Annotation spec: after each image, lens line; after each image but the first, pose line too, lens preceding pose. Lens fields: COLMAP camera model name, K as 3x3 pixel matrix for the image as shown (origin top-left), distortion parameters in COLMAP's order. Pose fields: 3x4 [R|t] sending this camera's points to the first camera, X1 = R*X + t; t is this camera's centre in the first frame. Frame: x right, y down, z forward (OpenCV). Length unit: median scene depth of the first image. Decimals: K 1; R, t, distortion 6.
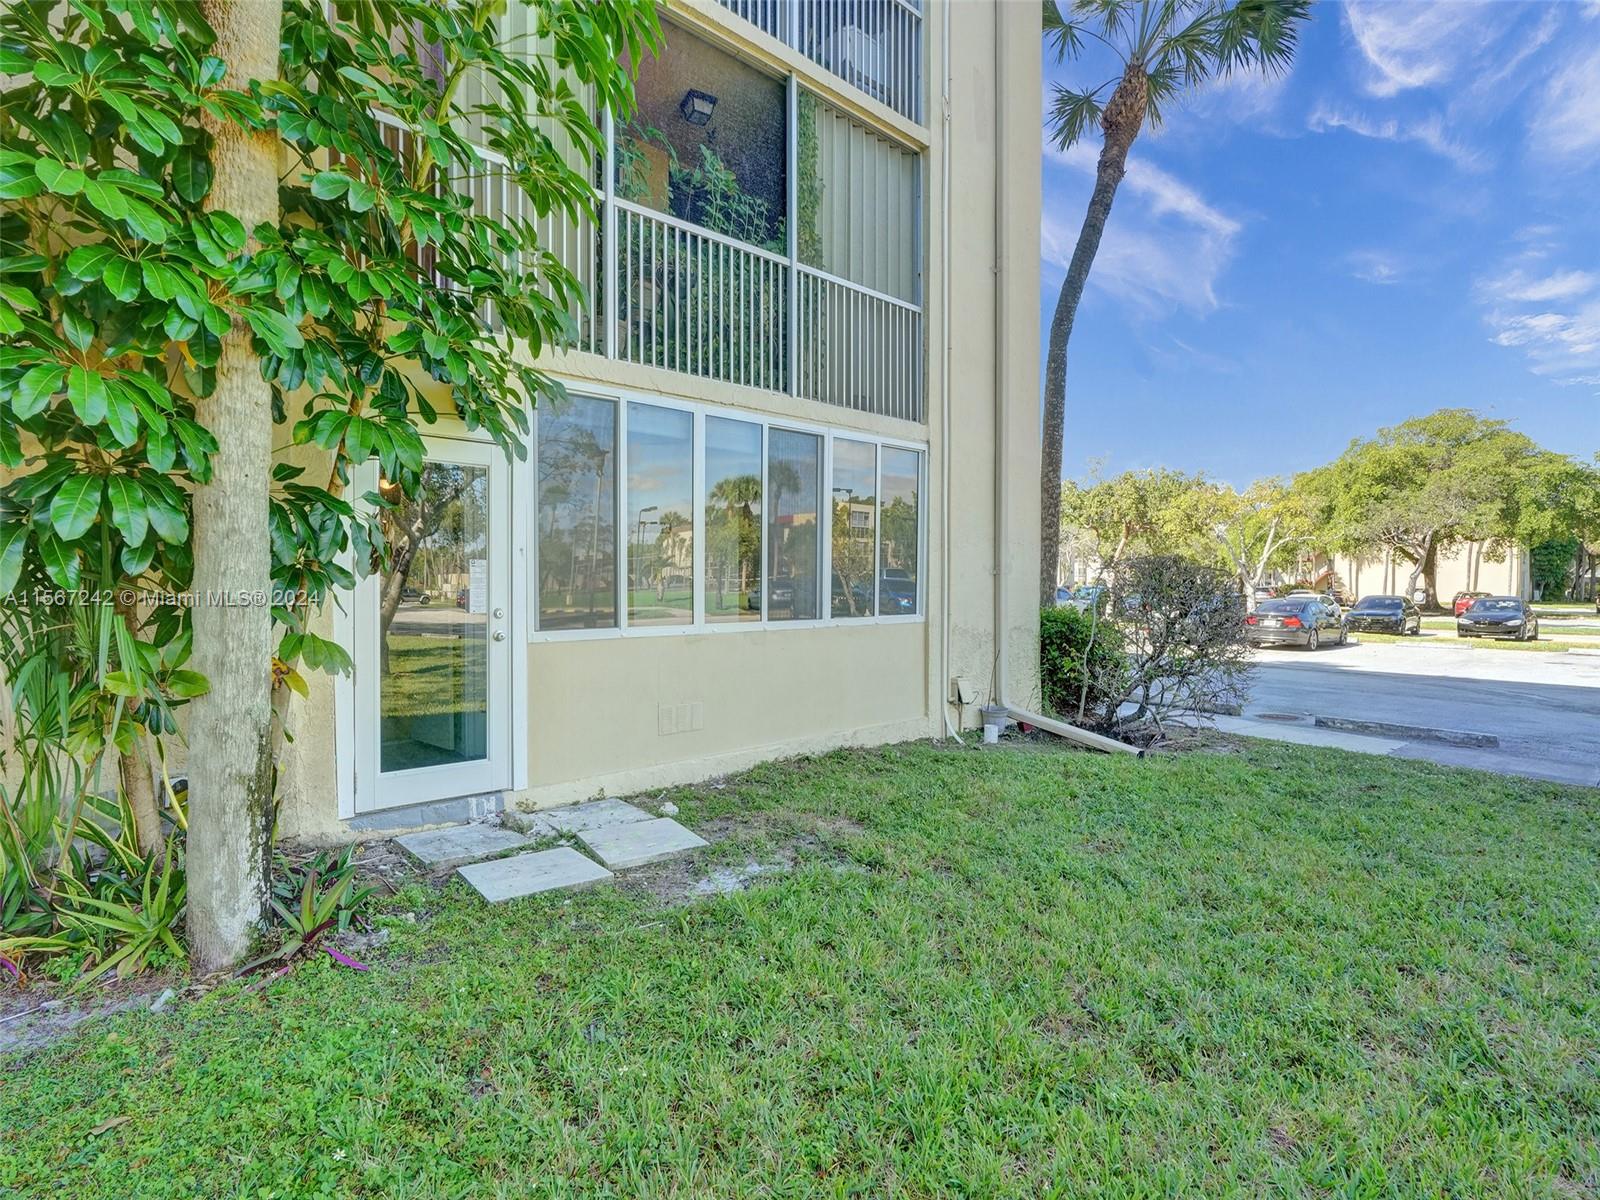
lens RADIAL K [[742.2, 0, 801.6], [0, 742.2, 597.5], [0, 0, 1]] dist [0.000966, 0.000730]
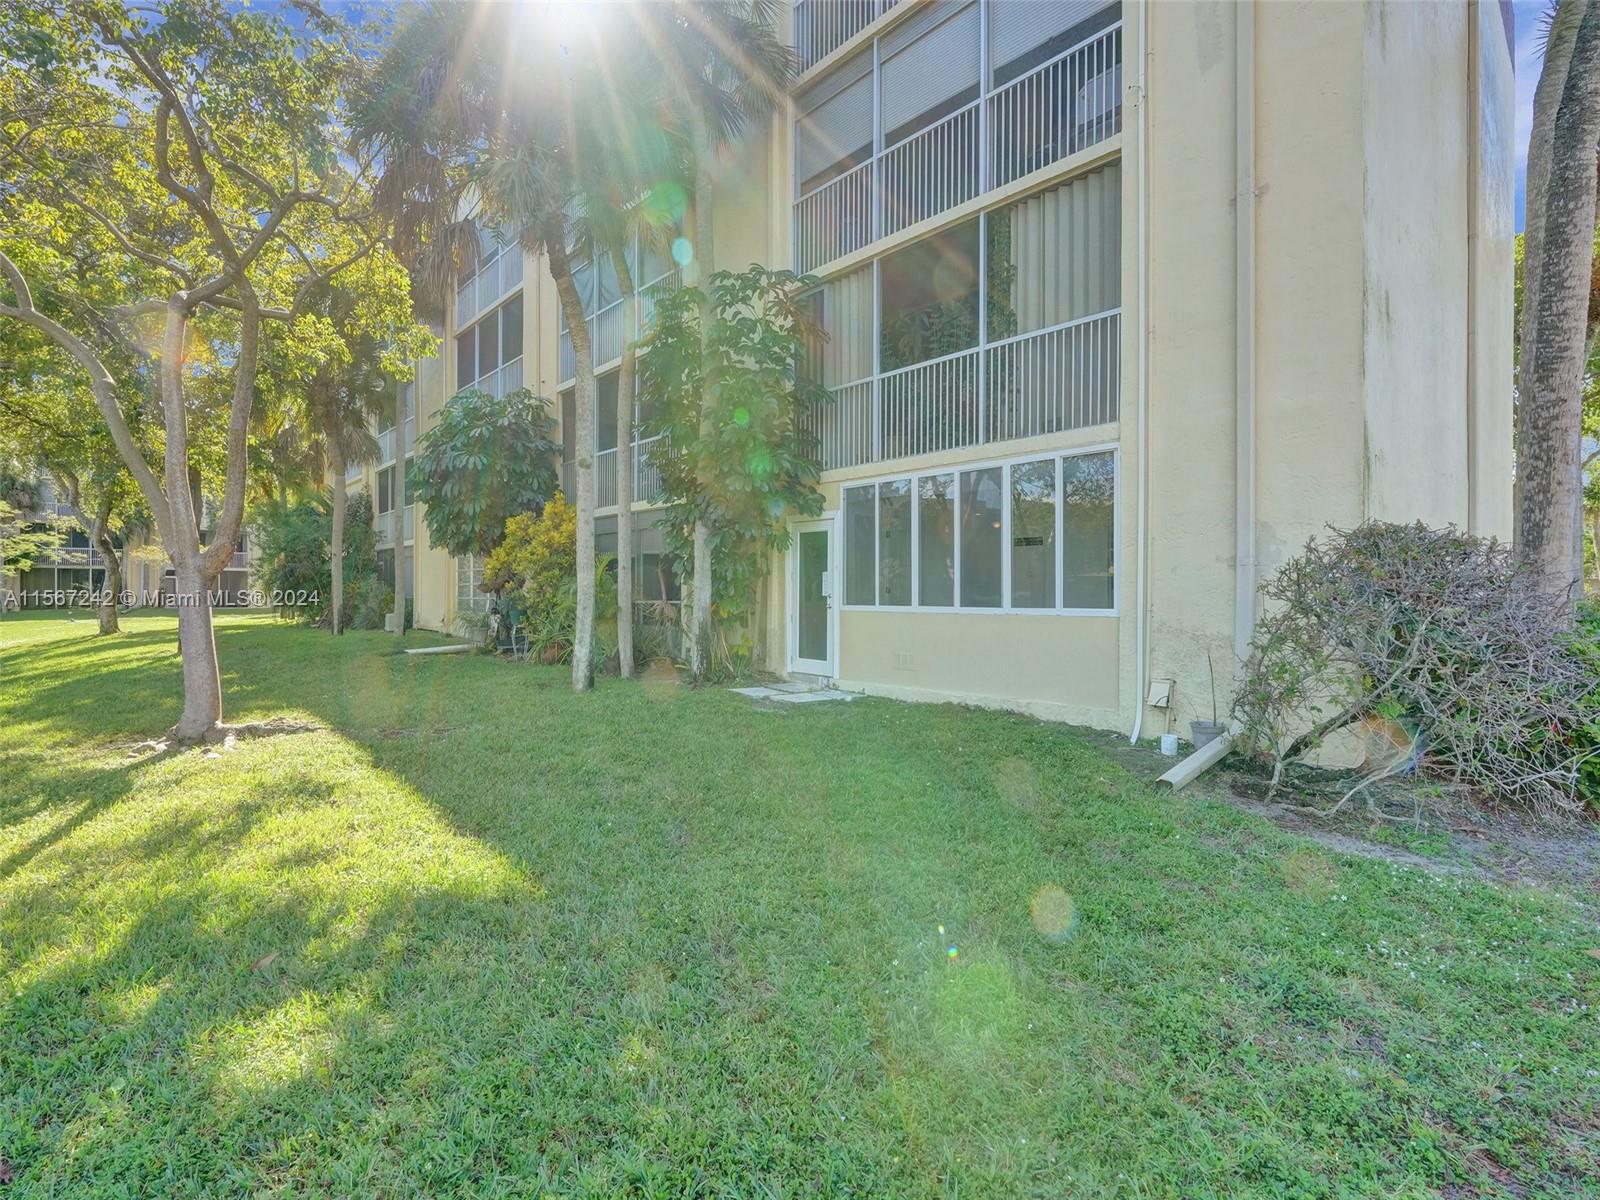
lens RADIAL K [[742.2, 0, 801.6], [0, 742.2, 597.5], [0, 0, 1]] dist [0.000966, 0.000730]
pose [[0.050730, 0.011757, -0.998643, 1.303396], [-0.014200, 0.999838, 0.011049, 0.001442], [0.998611, 0.013621, 0.050889, 0.583254]]
